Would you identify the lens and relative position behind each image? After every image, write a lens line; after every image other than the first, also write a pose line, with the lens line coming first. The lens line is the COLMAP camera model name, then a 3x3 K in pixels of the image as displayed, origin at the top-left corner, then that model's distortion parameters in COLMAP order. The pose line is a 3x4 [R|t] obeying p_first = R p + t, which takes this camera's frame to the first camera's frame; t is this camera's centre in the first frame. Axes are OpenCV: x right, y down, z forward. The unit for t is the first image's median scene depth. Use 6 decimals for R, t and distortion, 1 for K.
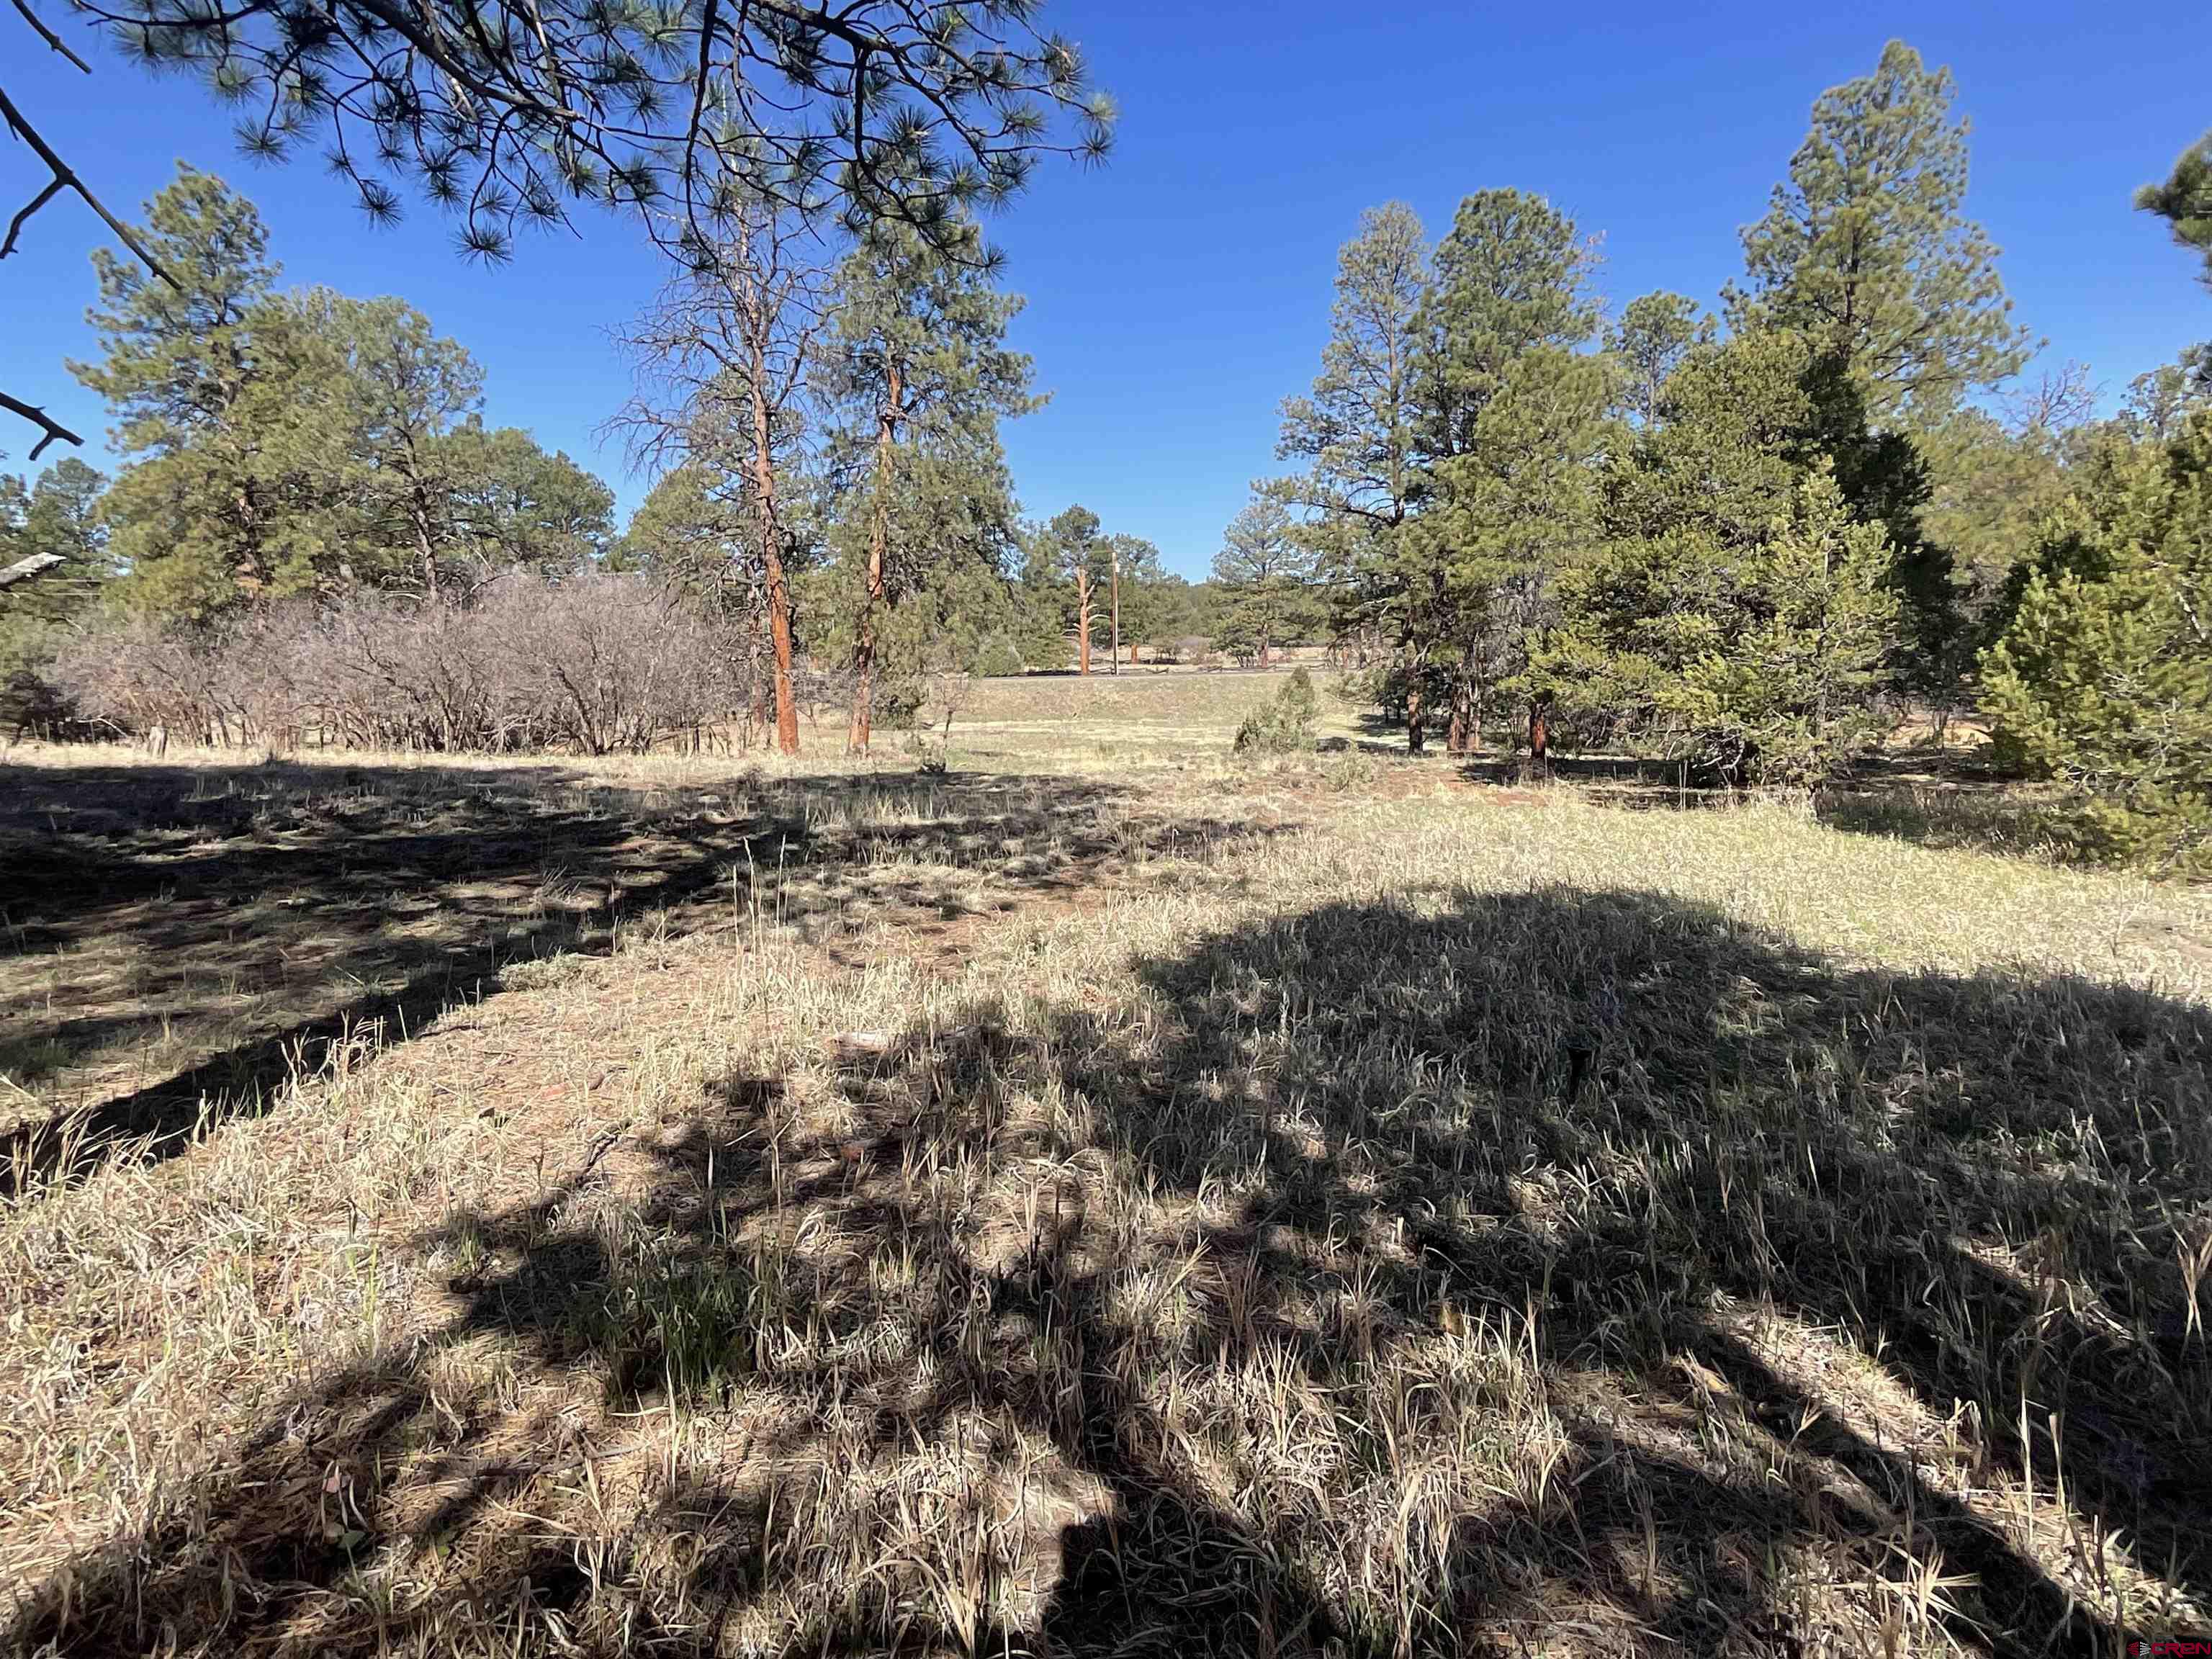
lens RADIAL K [[1197.4, 0, 1106.0], [0, 1197.4, 829.5], [0, 0, 1]] dist [-0.017097, 0.014088]
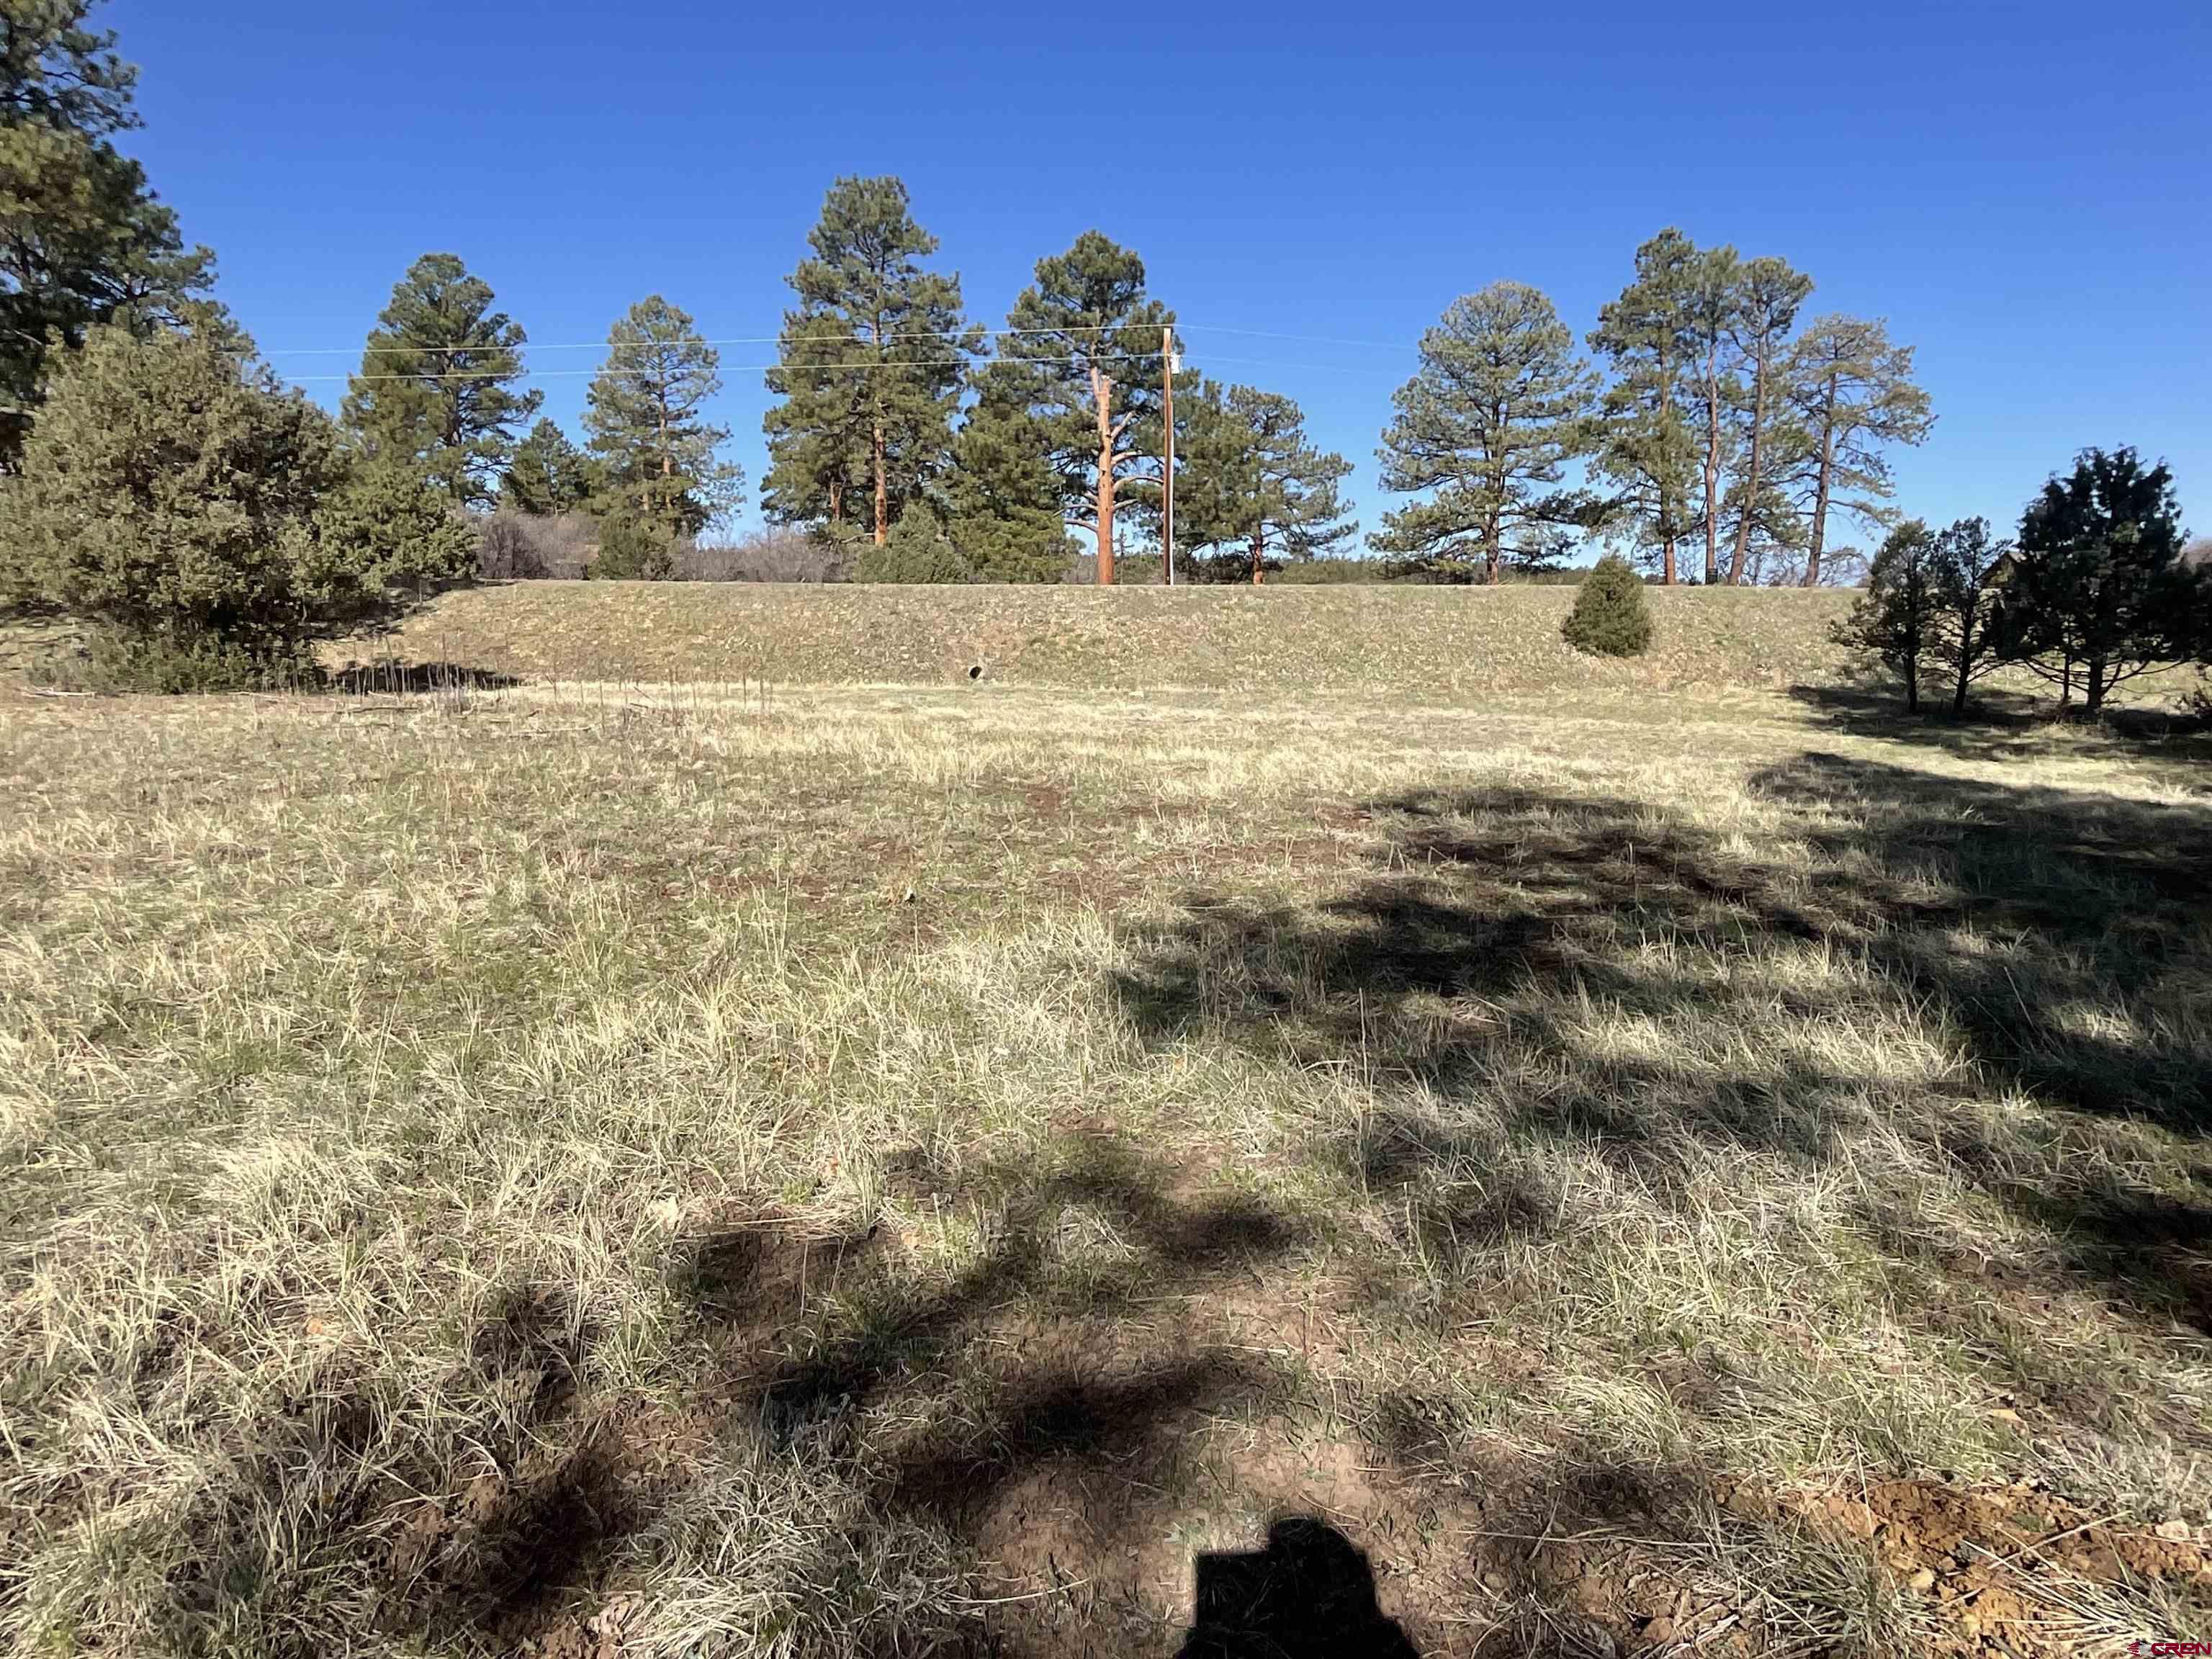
lens RADIAL K [[1306.7, 0, 1106.0], [0, 1306.7, 829.5], [0, 0, 1]] dist [-0.000423, 0.000177]
pose [[0.990069, 0.032188, -0.136845, 0.174342], [-0.032384, 0.999475, 0.000793, -0.119664], [0.136799, 0.003646, 0.990592, 1.486695]]
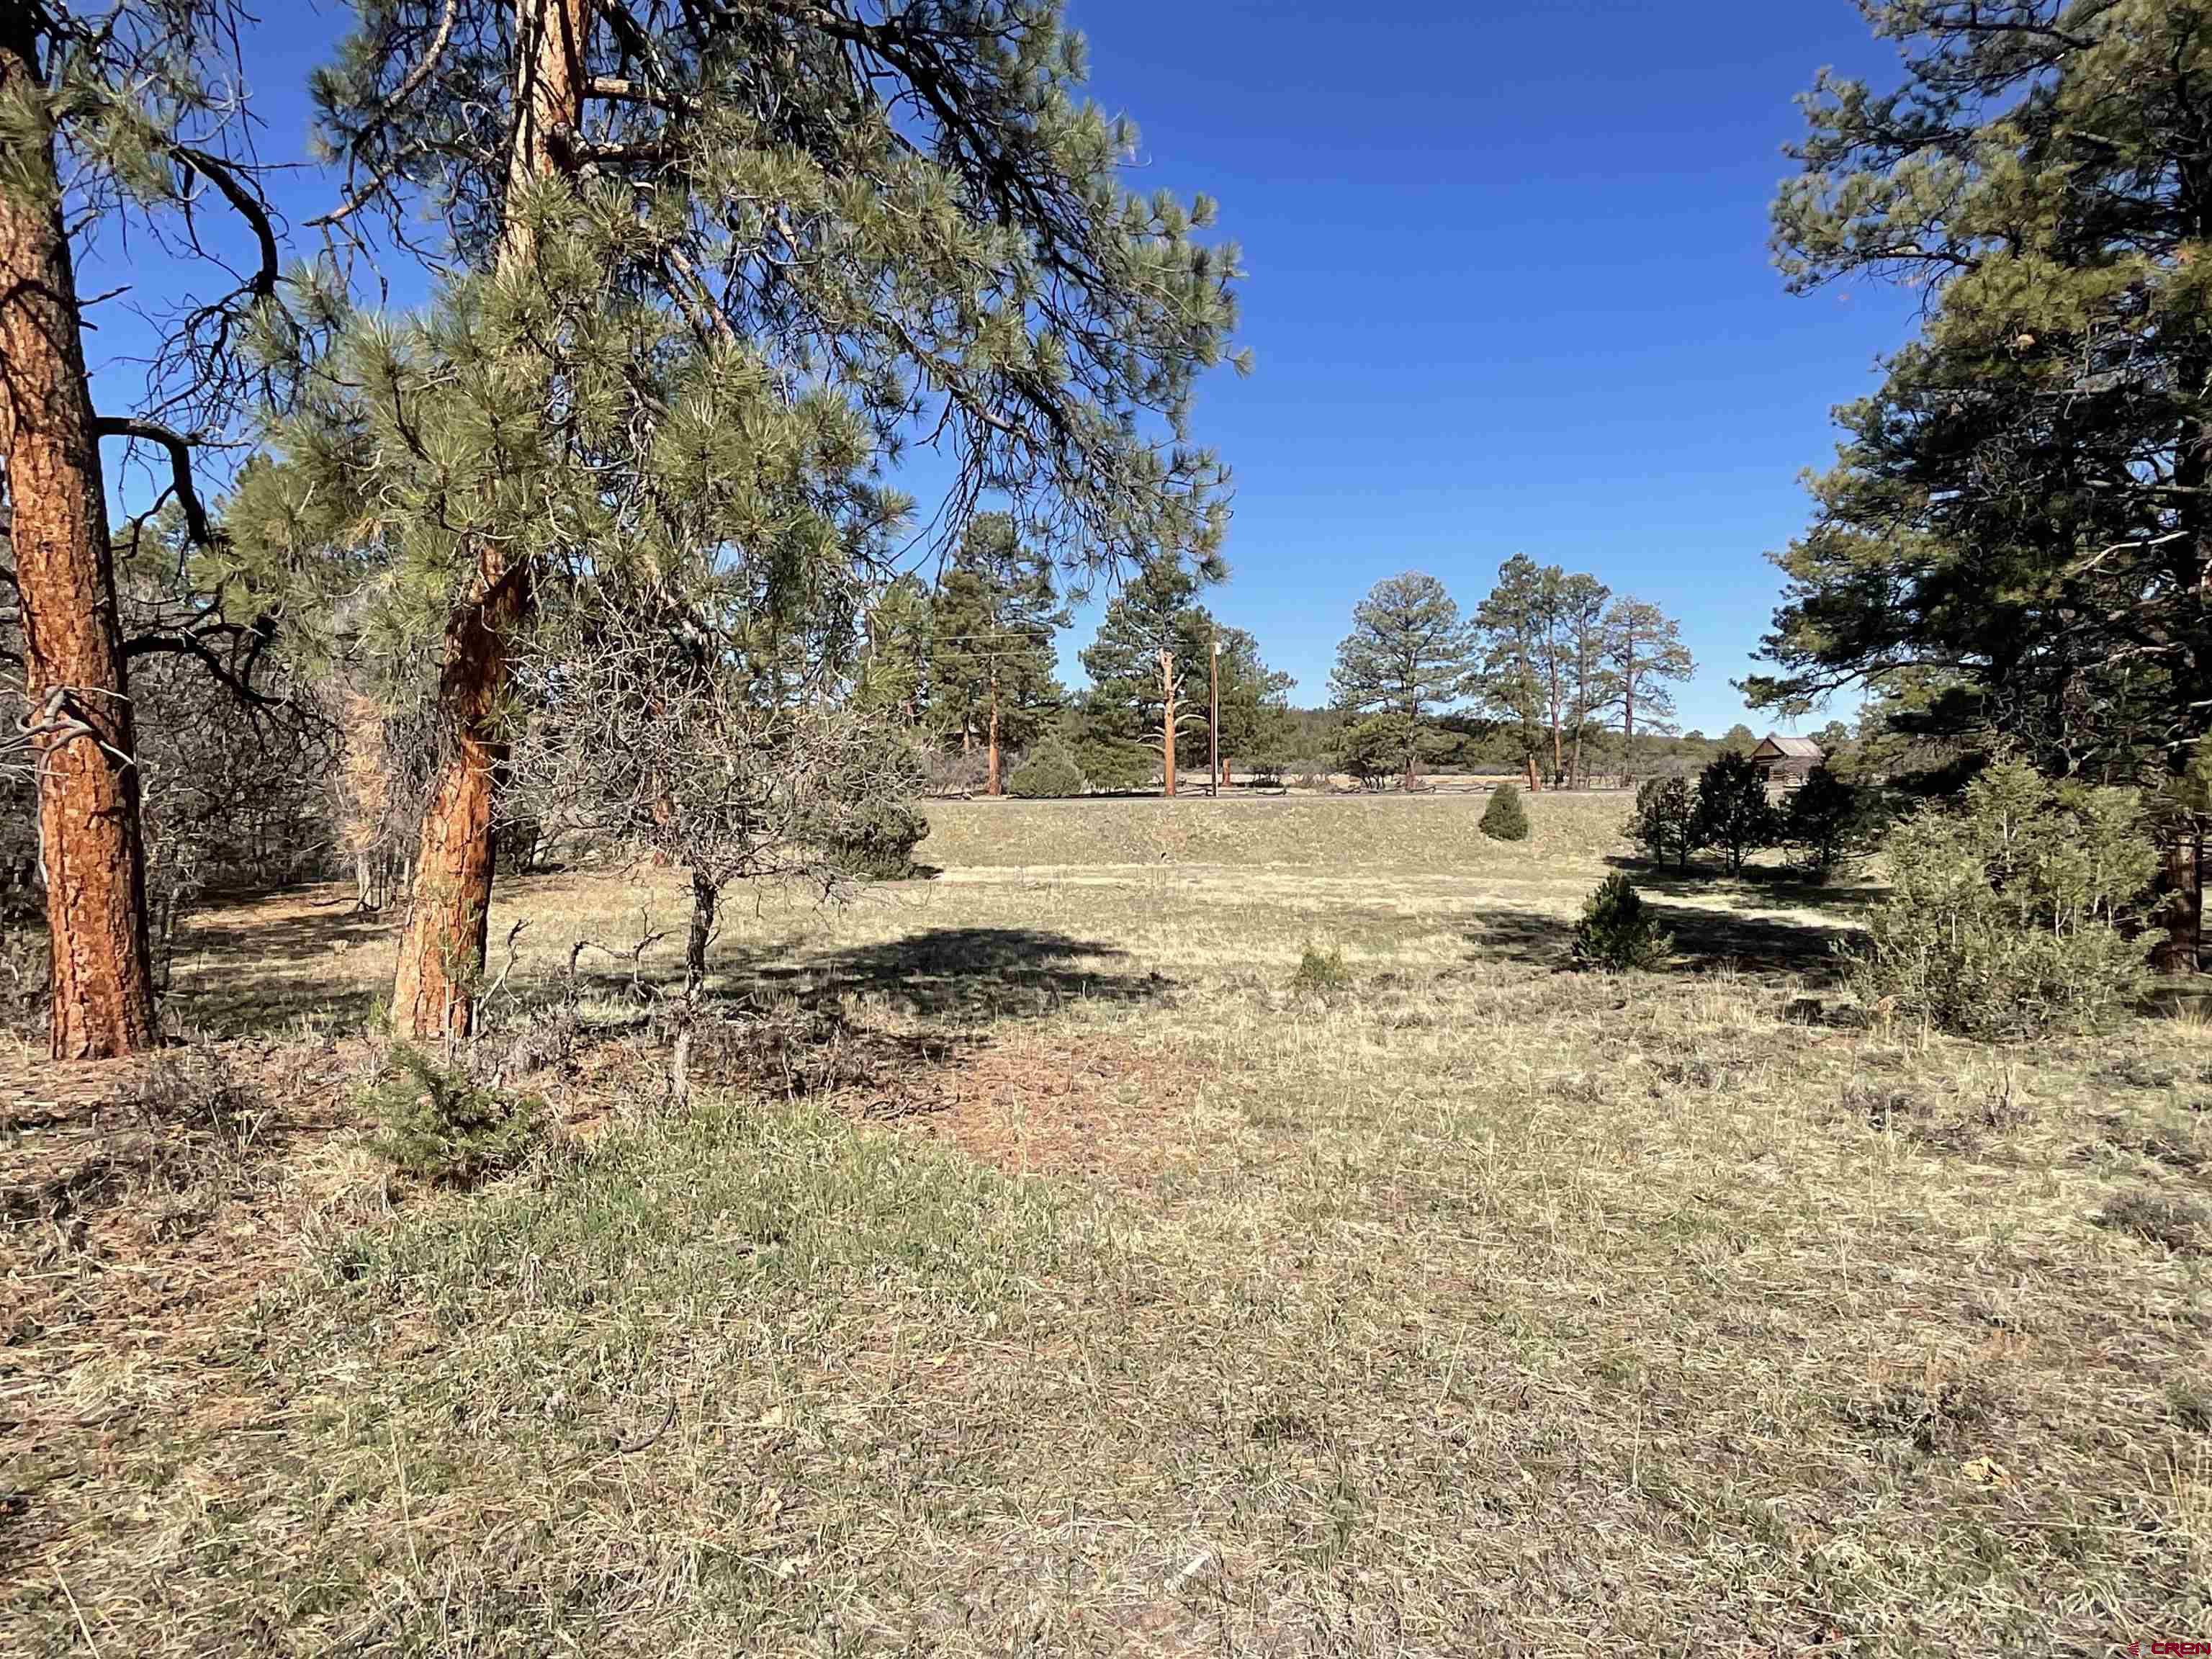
lens RADIAL K [[1306.7, 0, 1106.0], [0, 1306.7, 829.5], [0, 0, 1]] dist [-0.000423, 0.000177]
pose [[0.998852, 0.005196, -0.047626, -0.056471], [-0.010461, 0.993768, -0.110972, -0.072786], [0.046753, 0.111343, 0.992682, 0.696569]]
